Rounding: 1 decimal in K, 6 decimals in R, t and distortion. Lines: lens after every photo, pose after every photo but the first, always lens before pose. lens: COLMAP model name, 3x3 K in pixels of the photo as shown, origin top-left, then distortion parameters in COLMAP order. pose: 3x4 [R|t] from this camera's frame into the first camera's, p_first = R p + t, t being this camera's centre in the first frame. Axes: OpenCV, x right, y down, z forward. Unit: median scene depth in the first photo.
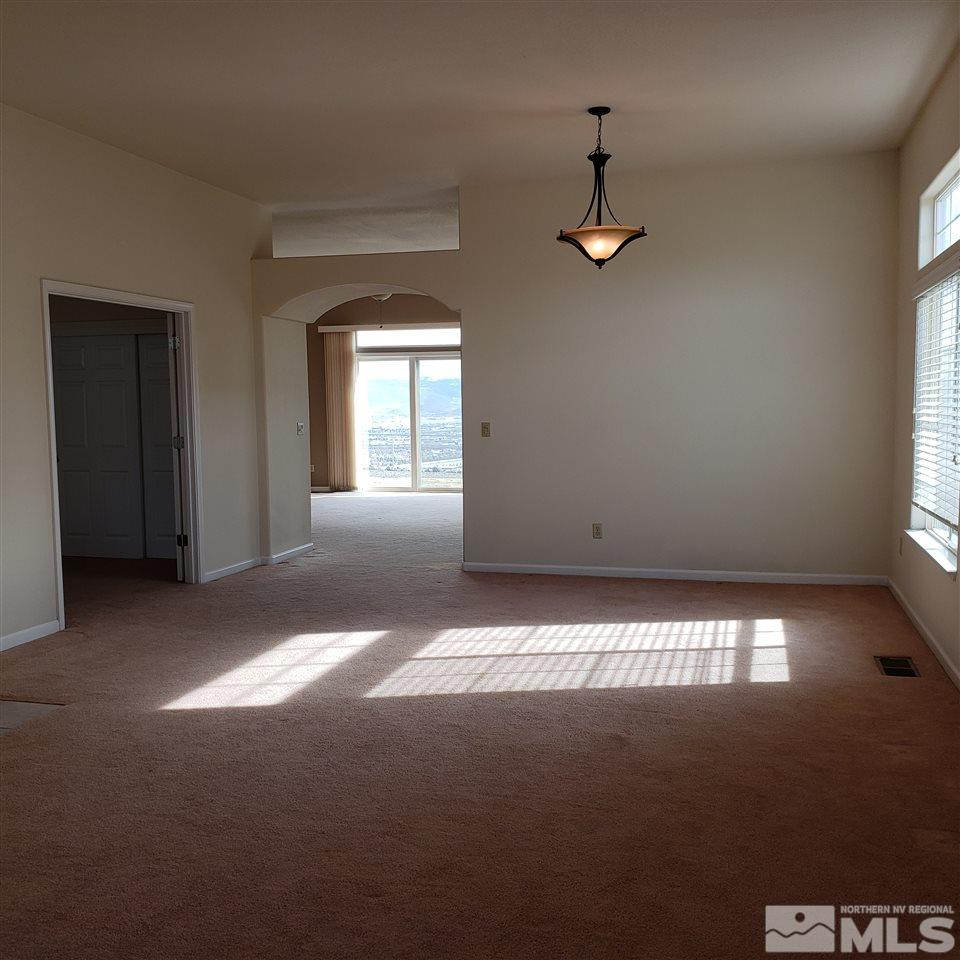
lens RADIAL K [[996.7, 0, 482.2], [0, 996.7, 482.0], [0, 0, 1]] dist [0.040138, 0.000000]
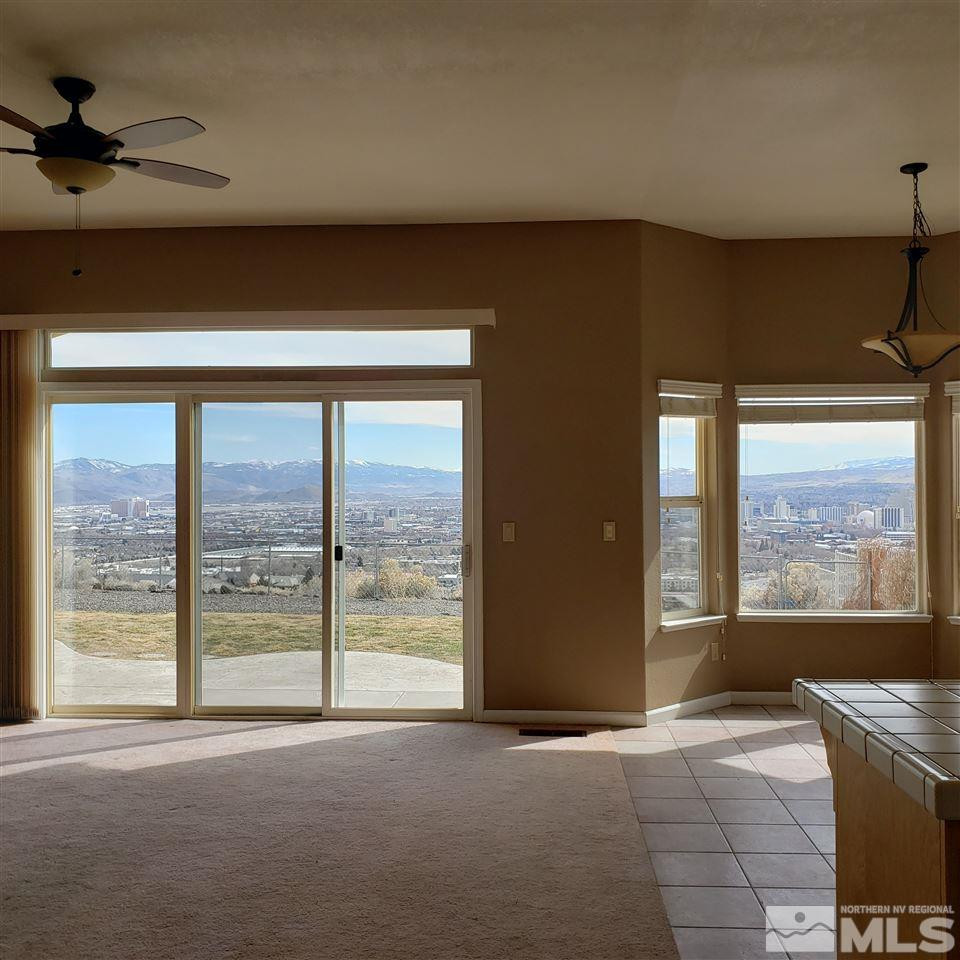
lens RADIAL K [[996.7, 0, 469.4], [0, 996.7, 479.8], [0, 0, 1]] dist [0.040138, 0.000000]
pose [[0.980521, 0.004874, 0.196353, -0.033931], [0.012408, 0.996158, -0.086688, -0.050506], [-0.196021, 0.087436, 0.976694, 0.558481]]
